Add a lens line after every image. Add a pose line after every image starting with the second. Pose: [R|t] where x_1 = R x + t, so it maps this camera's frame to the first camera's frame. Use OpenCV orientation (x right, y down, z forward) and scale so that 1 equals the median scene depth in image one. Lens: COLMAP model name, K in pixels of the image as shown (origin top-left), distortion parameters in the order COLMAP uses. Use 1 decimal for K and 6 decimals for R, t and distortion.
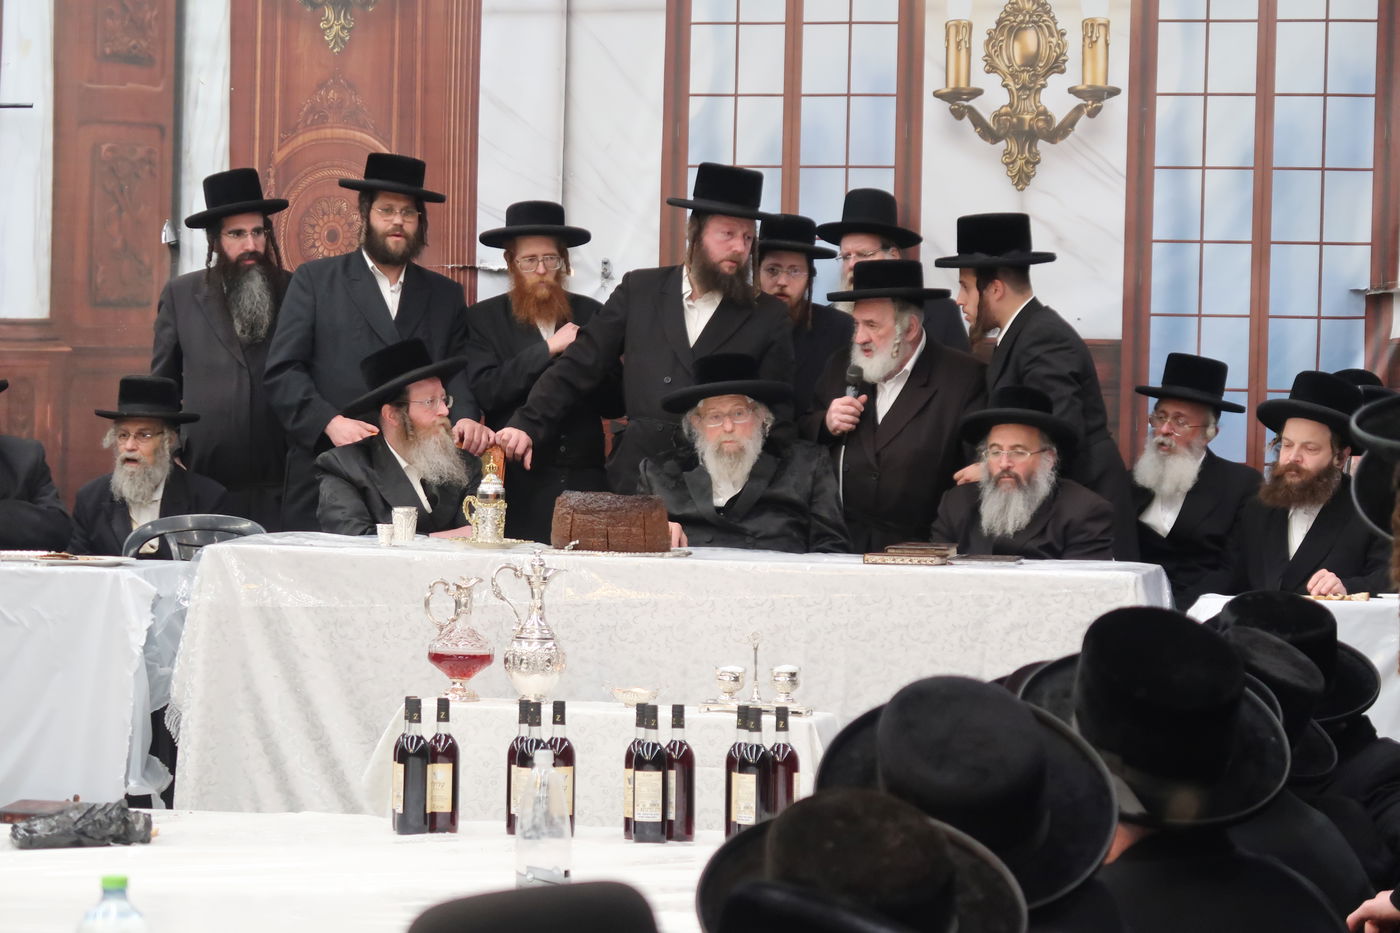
lens RADIAL K [[3600.0, 0, 699.6], [0, 3600.0, 464.4], [0, 0, 1]] dist [0.105852, -0.526776]
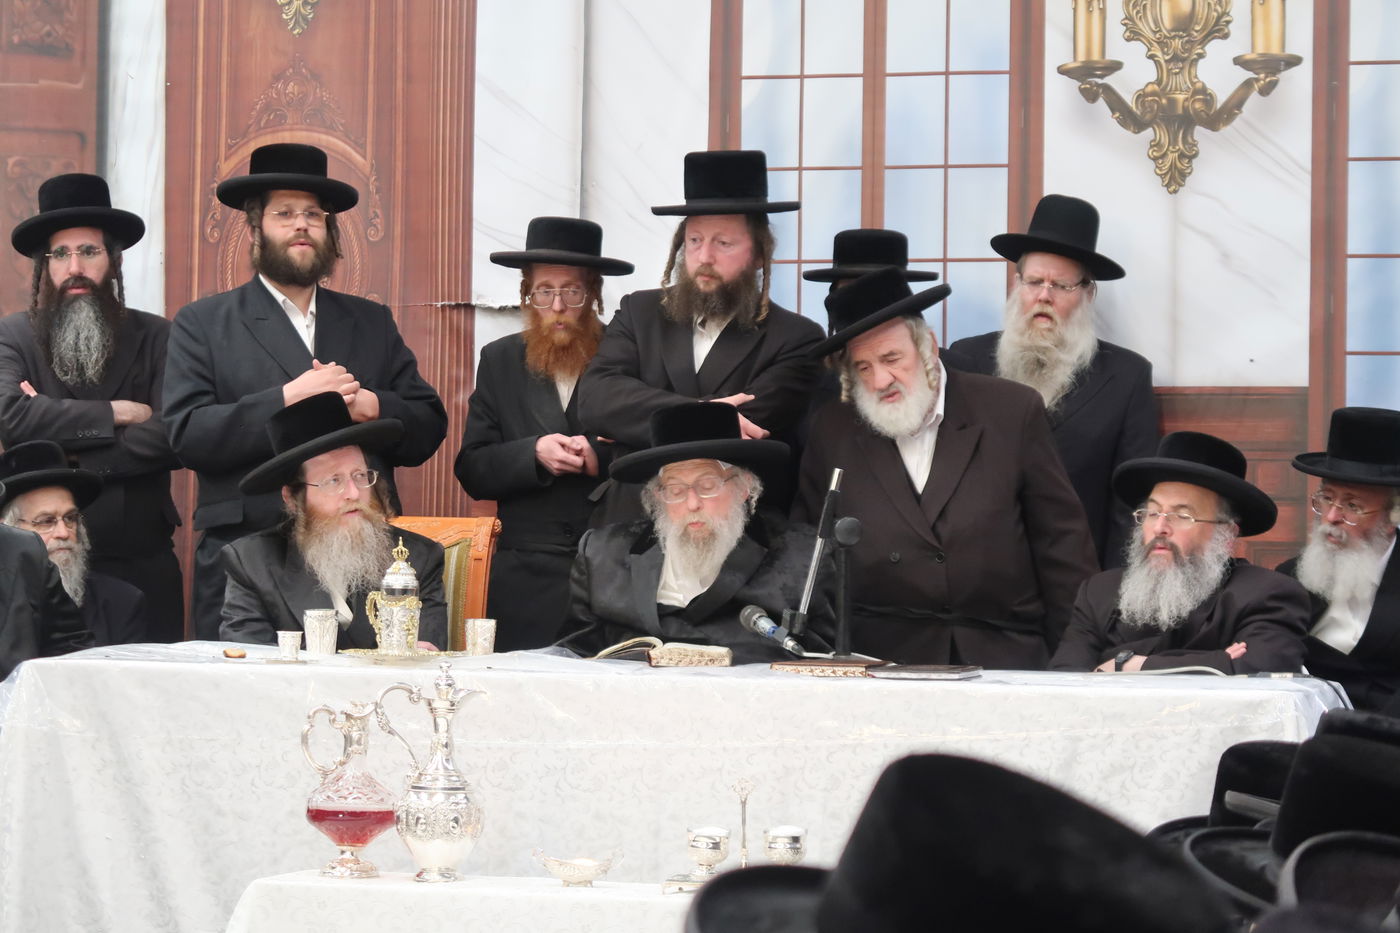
lens RADIAL K [[3890.3, 0, 679.0], [0, 3890.3, 425.1], [0, 0, 1]] dist [0.013104, -0.466060]
pose [[0.997030, -0.009301, -0.076445, 0.047690], [0.005992, 0.999039, -0.043408, 0.007925], [0.076776, 0.042821, 0.996128, 0.177645]]
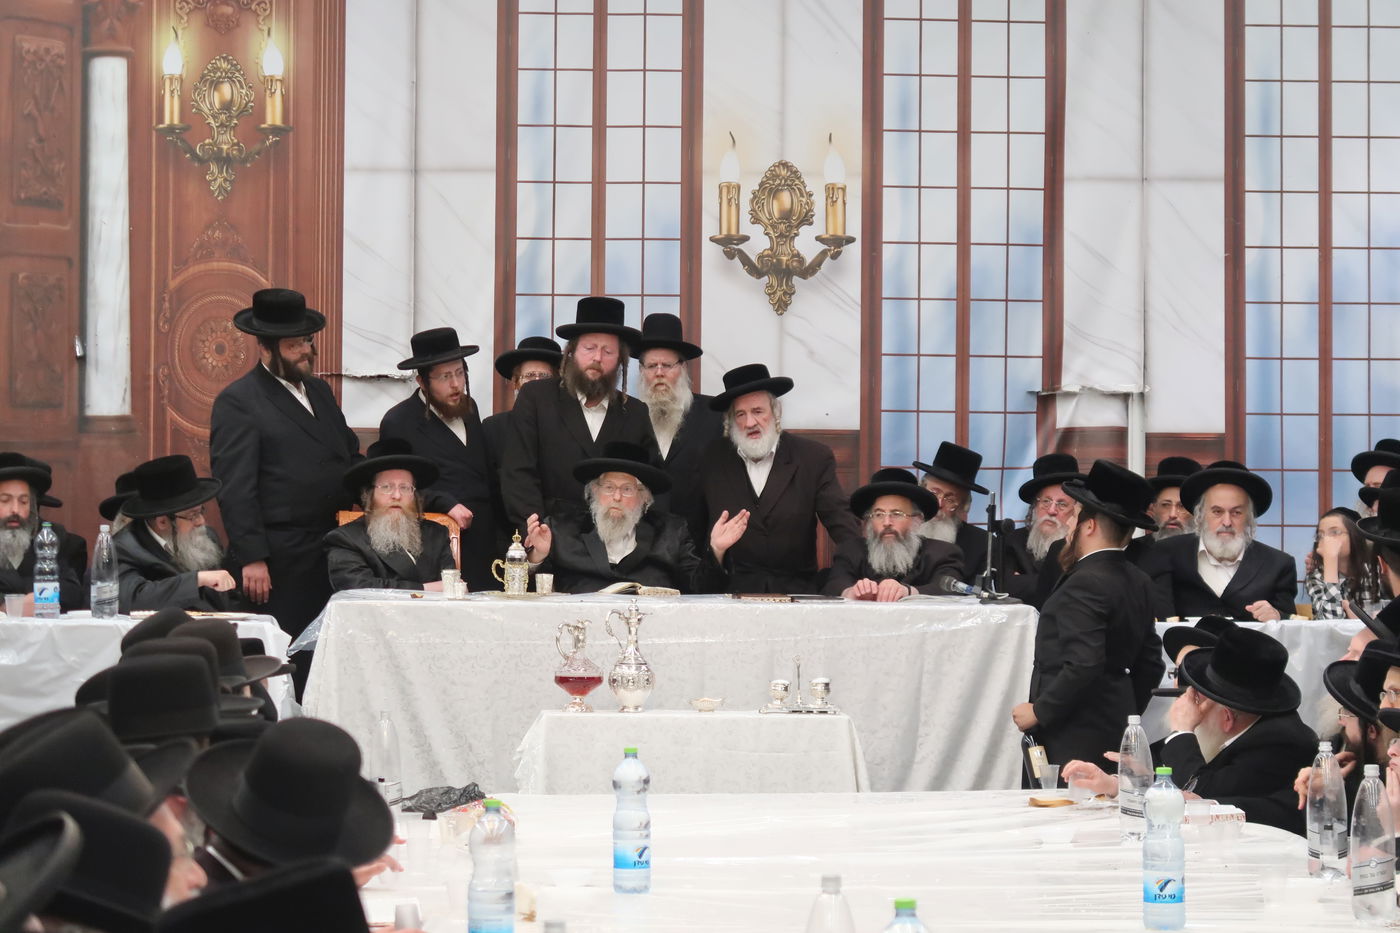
lens RADIAL K [[3770.9, 0, 699.6], [0, 3770.9, 463.2], [0, 0, 1]] dist [-0.019978, 1.162292]
pose [[0.958495, -0.011208, 0.284890, -0.325389], [0.014713, 0.999840, -0.010166, -0.009667], [-0.284731, 0.013936, 0.958506, -0.287088]]
